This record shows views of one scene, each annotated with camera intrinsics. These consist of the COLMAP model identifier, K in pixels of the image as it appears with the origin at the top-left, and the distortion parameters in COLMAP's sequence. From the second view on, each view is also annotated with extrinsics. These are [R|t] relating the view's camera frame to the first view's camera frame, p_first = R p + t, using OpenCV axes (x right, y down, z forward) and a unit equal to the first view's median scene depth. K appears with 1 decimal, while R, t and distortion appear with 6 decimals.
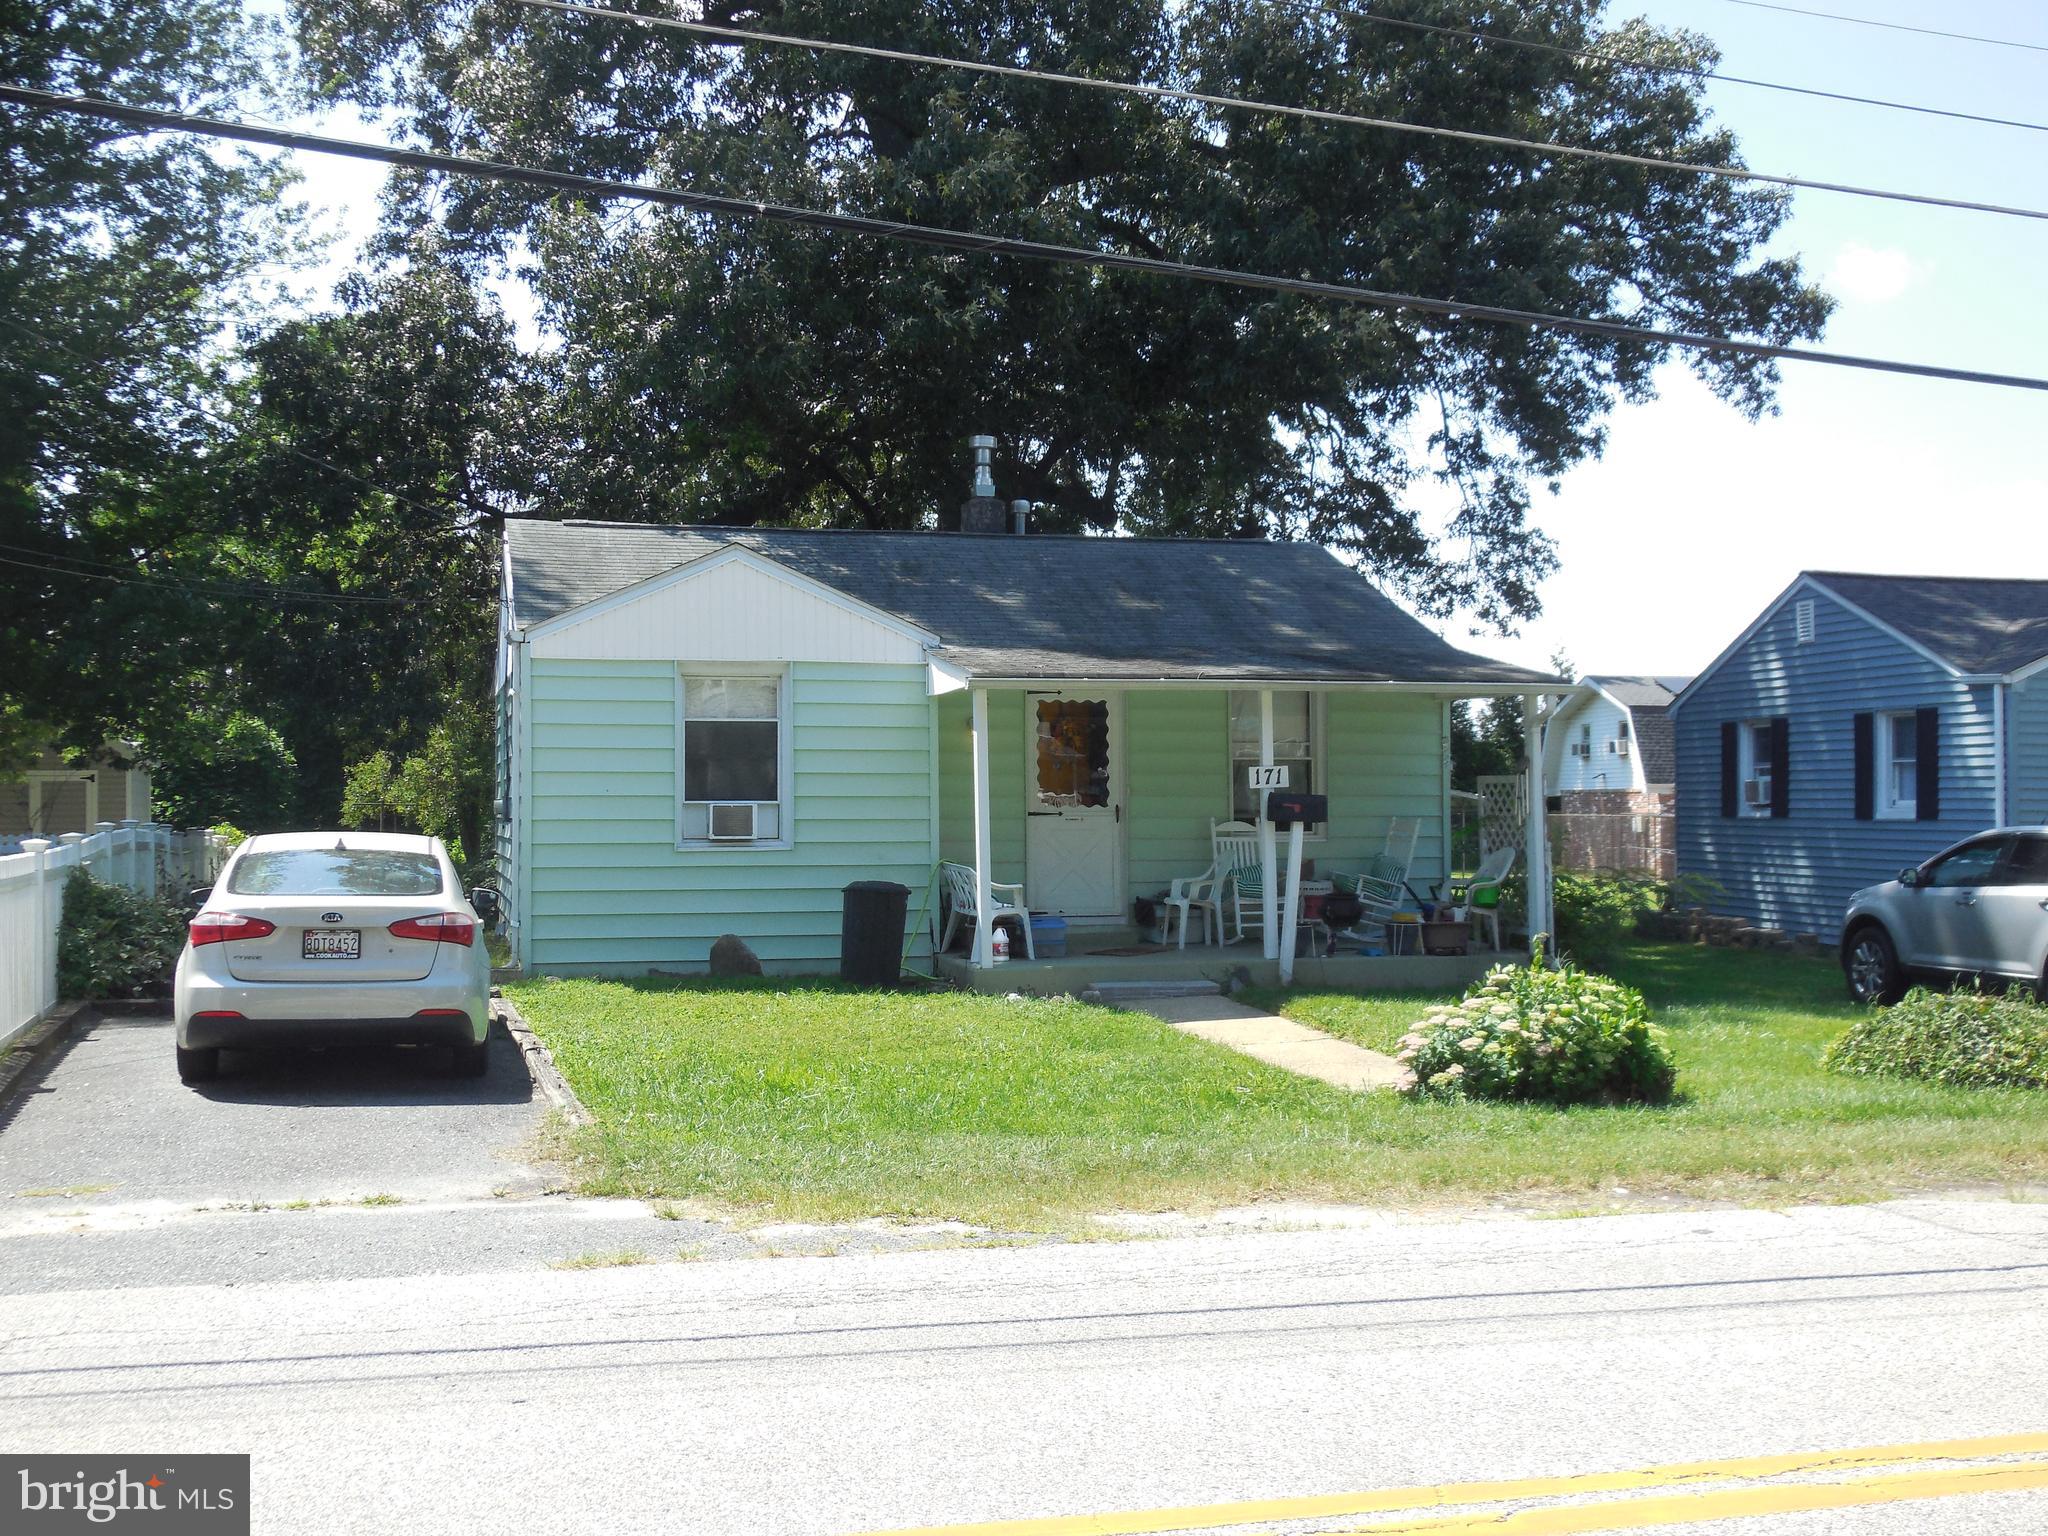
lens RADIAL K [[2316.3, 0, 1025.1], [0, 2316.3, 755.5], [0, 0, 1]] dist [-0.017312, 0.000000]
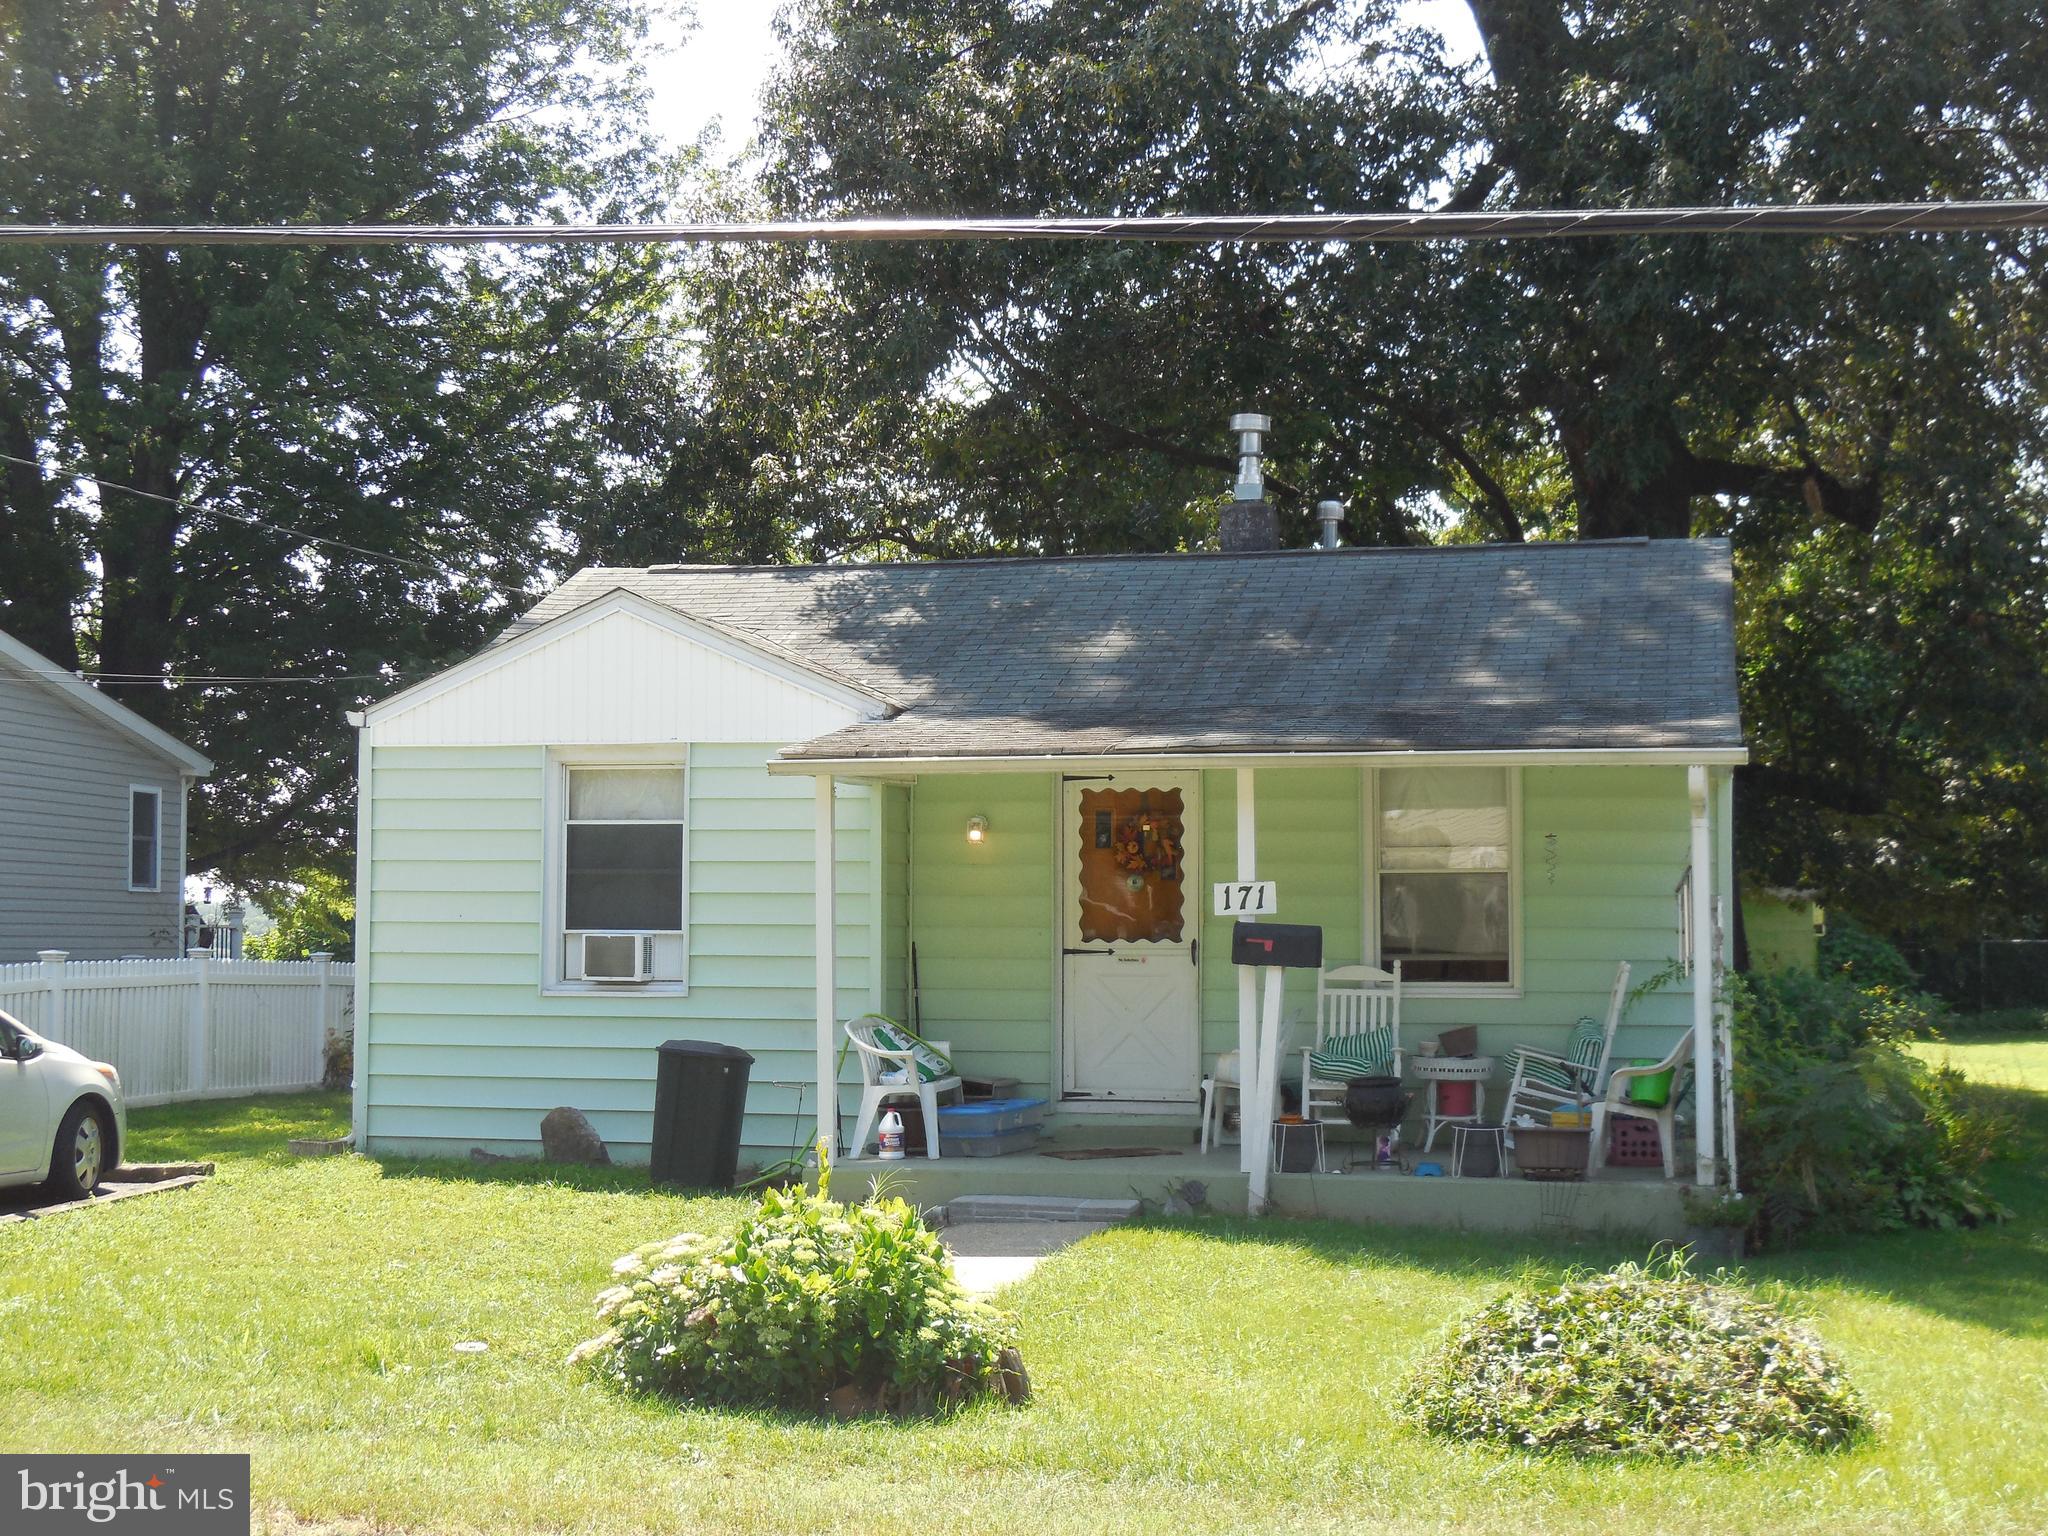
lens RADIAL K [[3095.2, 0, 1016.3], [0, 3095.2, 769.3], [0, 0, 1]] dist [0.020040, 0.000000]
pose [[0.869738, -0.019663, -0.493121, 0.474896], [0.002559, 0.999372, -0.035337, 0.003443], [0.493506, 0.029472, 0.869243, 0.187046]]
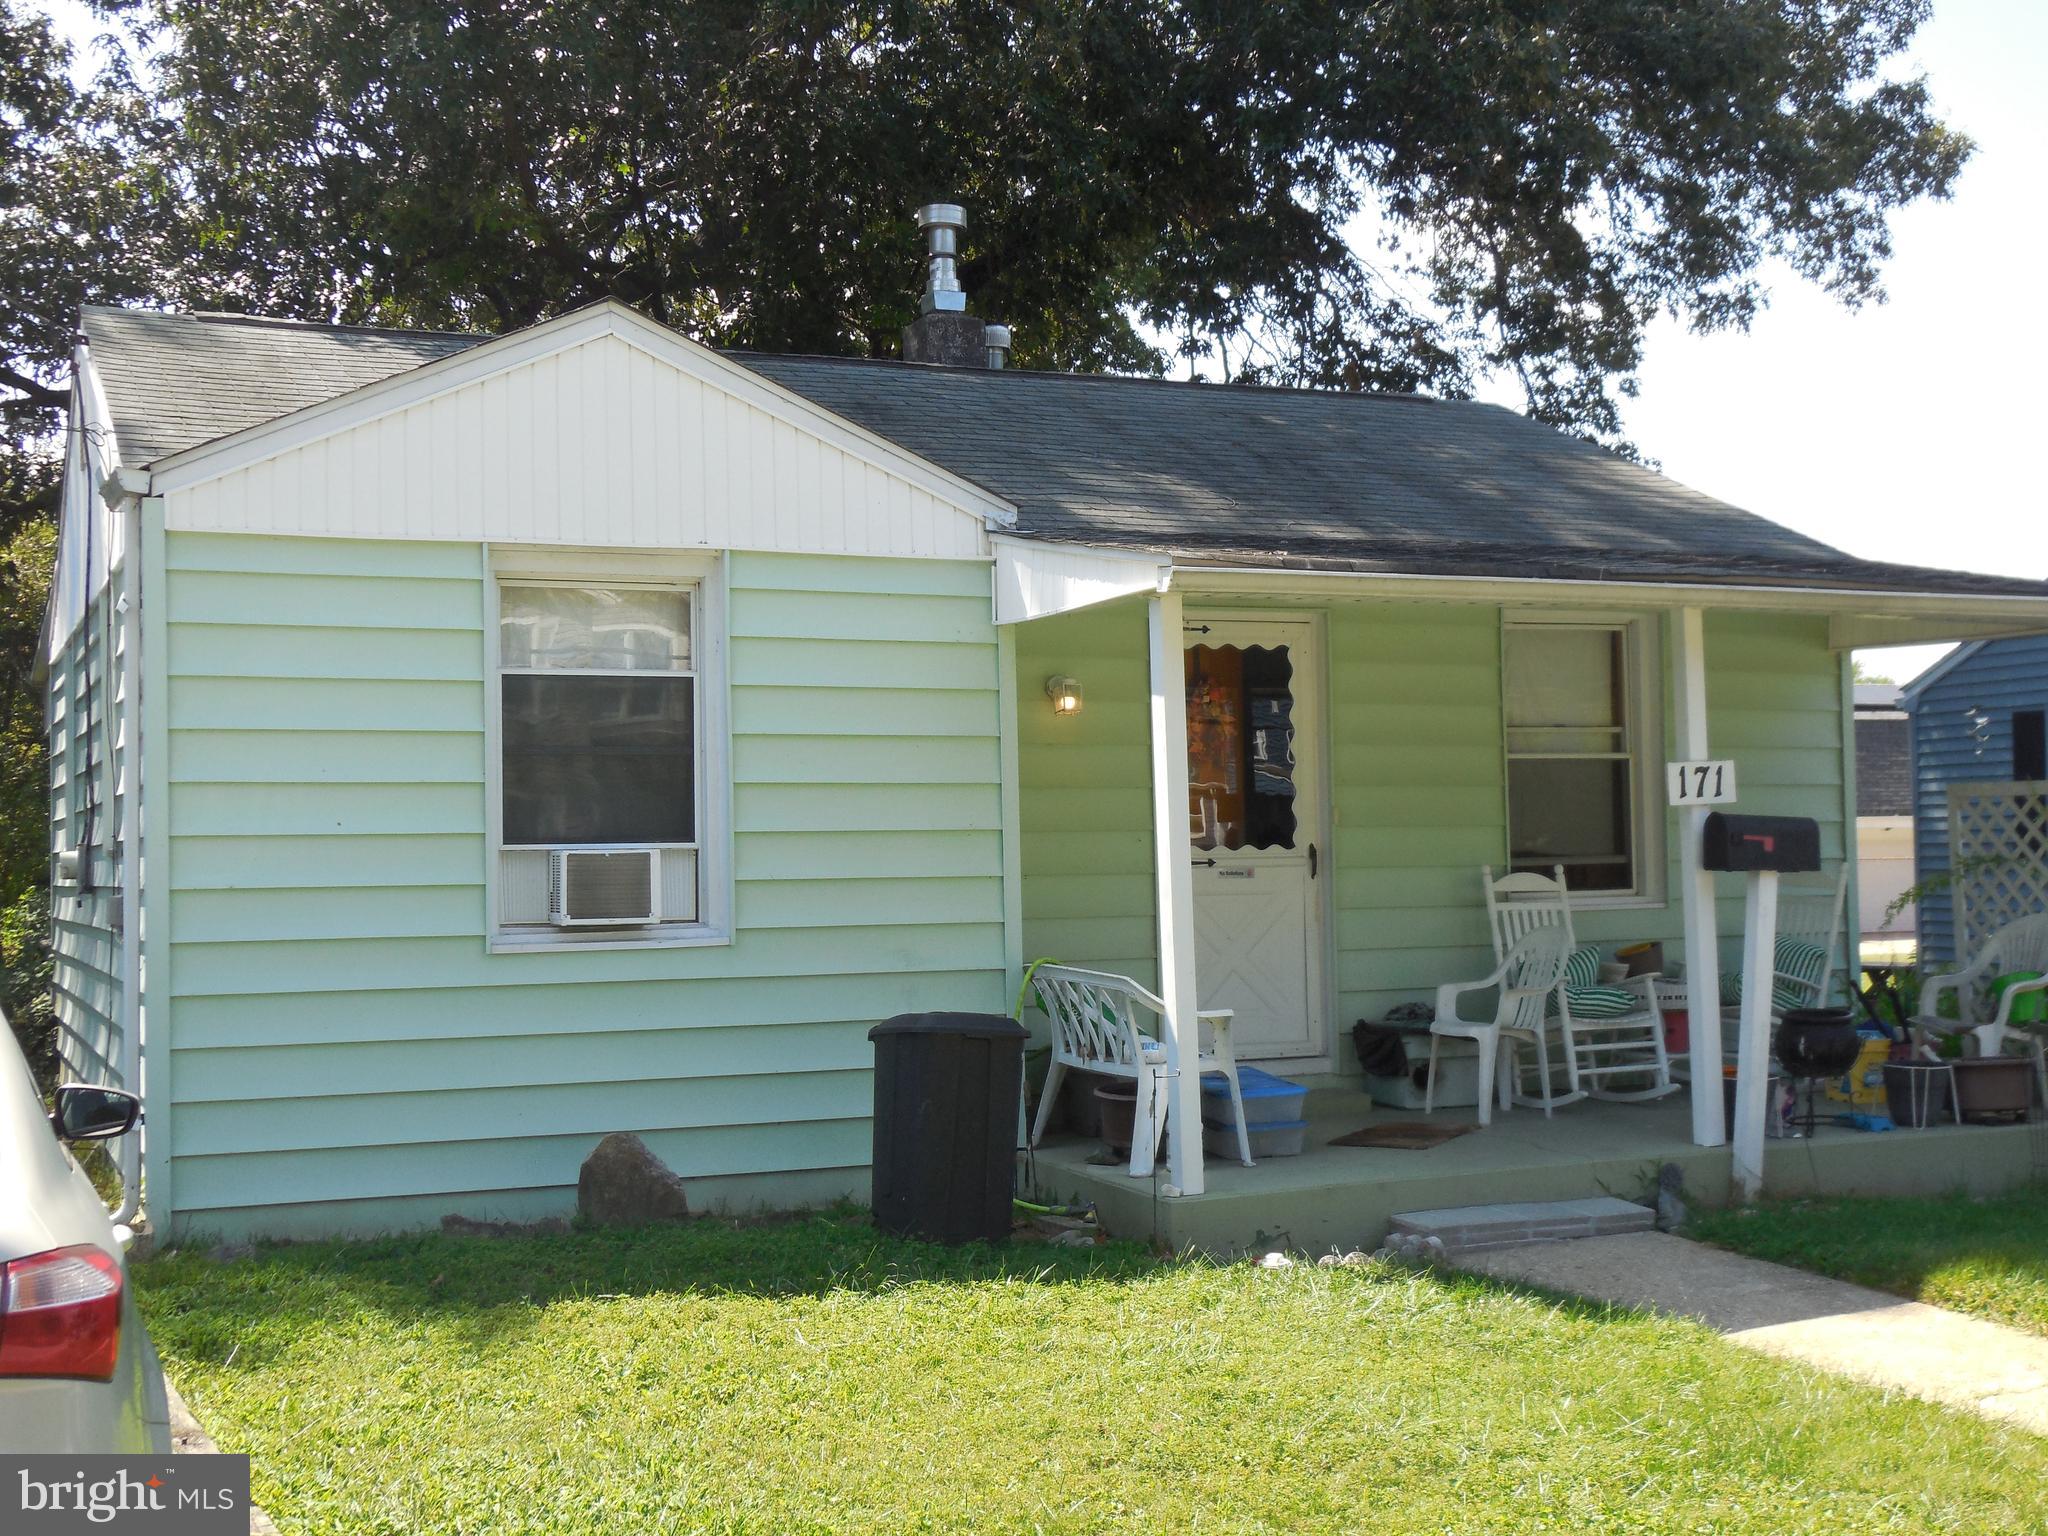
lens RADIAL K [[2553.1, 0, 1034.8], [0, 2553.1, 787.9], [0, 0, 1]] dist [-0.005604, 0.000000]
pose [[0.986938, -0.008341, 0.160882, -0.122198], [0.009388, 0.999939, -0.005749, 0.011989], [-0.160824, 0.007184, 0.986957, 0.466450]]
